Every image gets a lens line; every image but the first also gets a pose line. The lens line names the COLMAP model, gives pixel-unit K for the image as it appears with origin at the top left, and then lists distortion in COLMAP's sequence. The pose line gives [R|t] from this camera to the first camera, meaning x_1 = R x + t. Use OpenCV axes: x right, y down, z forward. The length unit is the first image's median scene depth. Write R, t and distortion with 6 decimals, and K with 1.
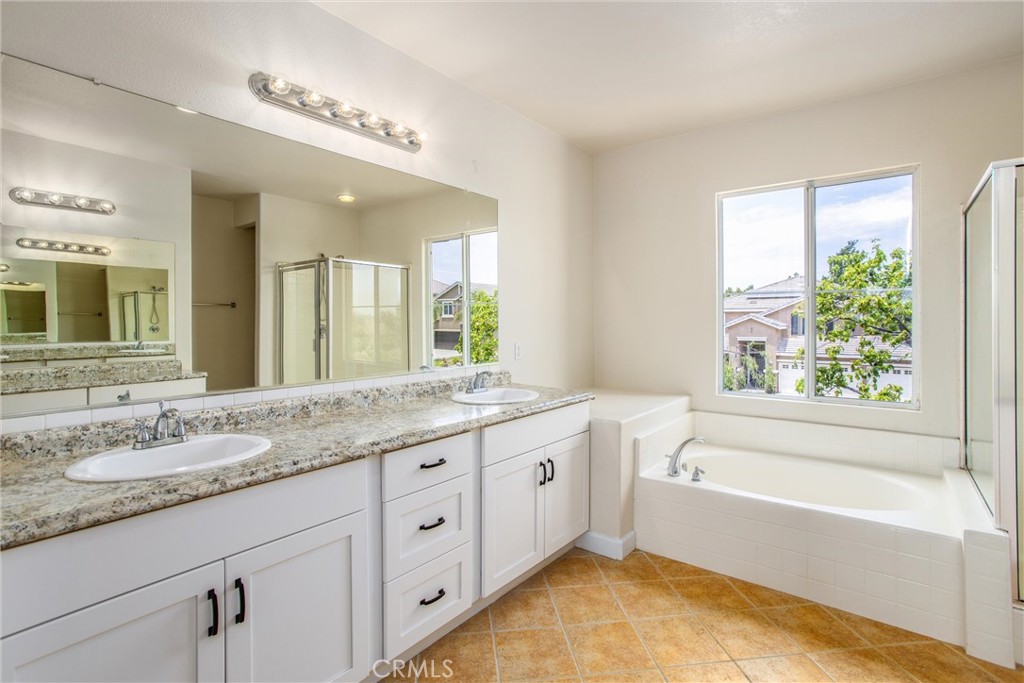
lens RADIAL K [[500.8, 0, 508.6], [0, 500.8, 325.1], [0, 0, 1]] dist [-0.054170, 0.029187]
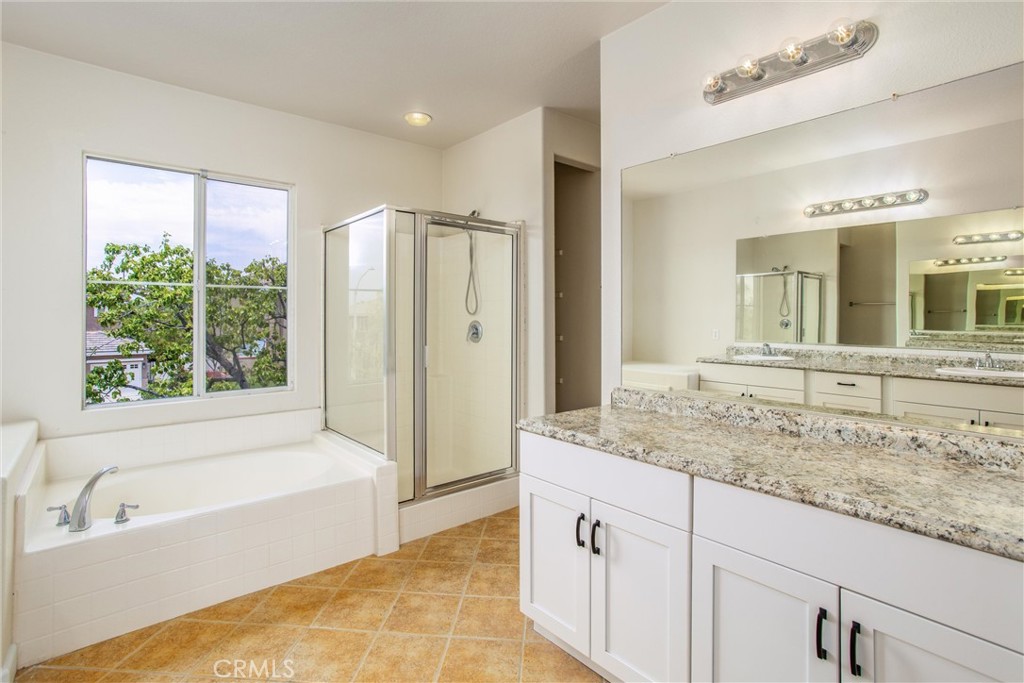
lens RADIAL K [[504.8, 0, 515.3], [0, 504.8, 314.7], [0, 0, 1]] dist [-0.046610, 0.026854]
pose [[0.186808, 0.000615, 0.982396, -0.295108], [0.008587, 0.999961, -0.002259, -0.003222], [-0.982359, 0.008857, 0.186795, 0.275902]]
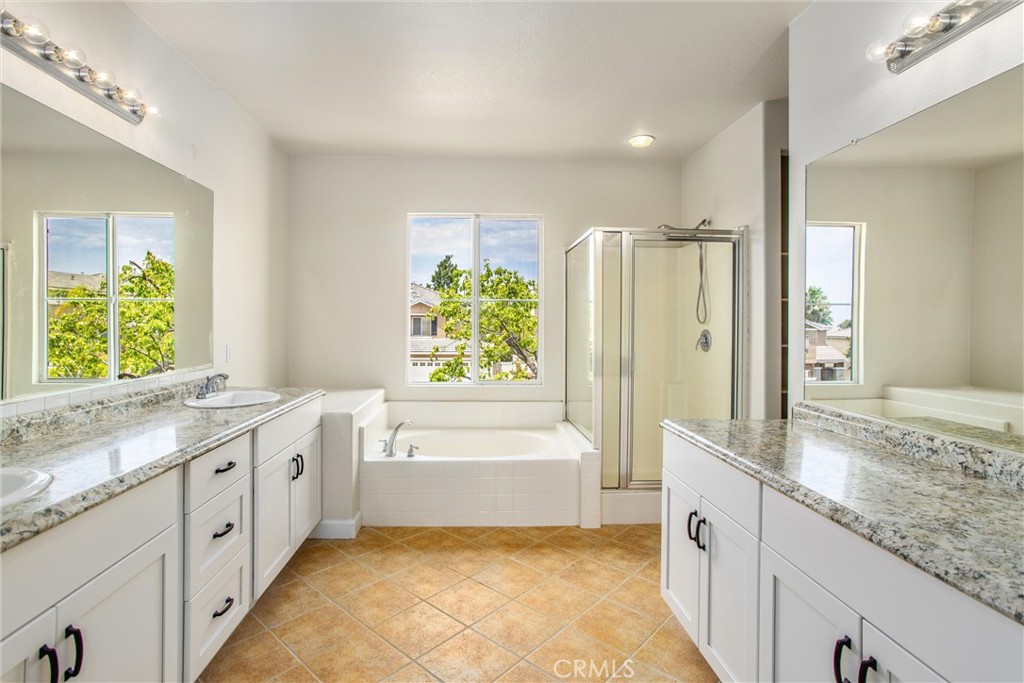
lens RADIAL K [[516.5, 0, 492.9], [0, 516.5, 327.3], [0, 0, 1]] dist [-0.053400, 0.035099]
pose [[0.755684, -0.000110, 0.654936, -0.313849], [-0.000845, 0.999999, 0.001144, 0.002052], [-0.654936, -0.001418, 0.755683, -0.072587]]
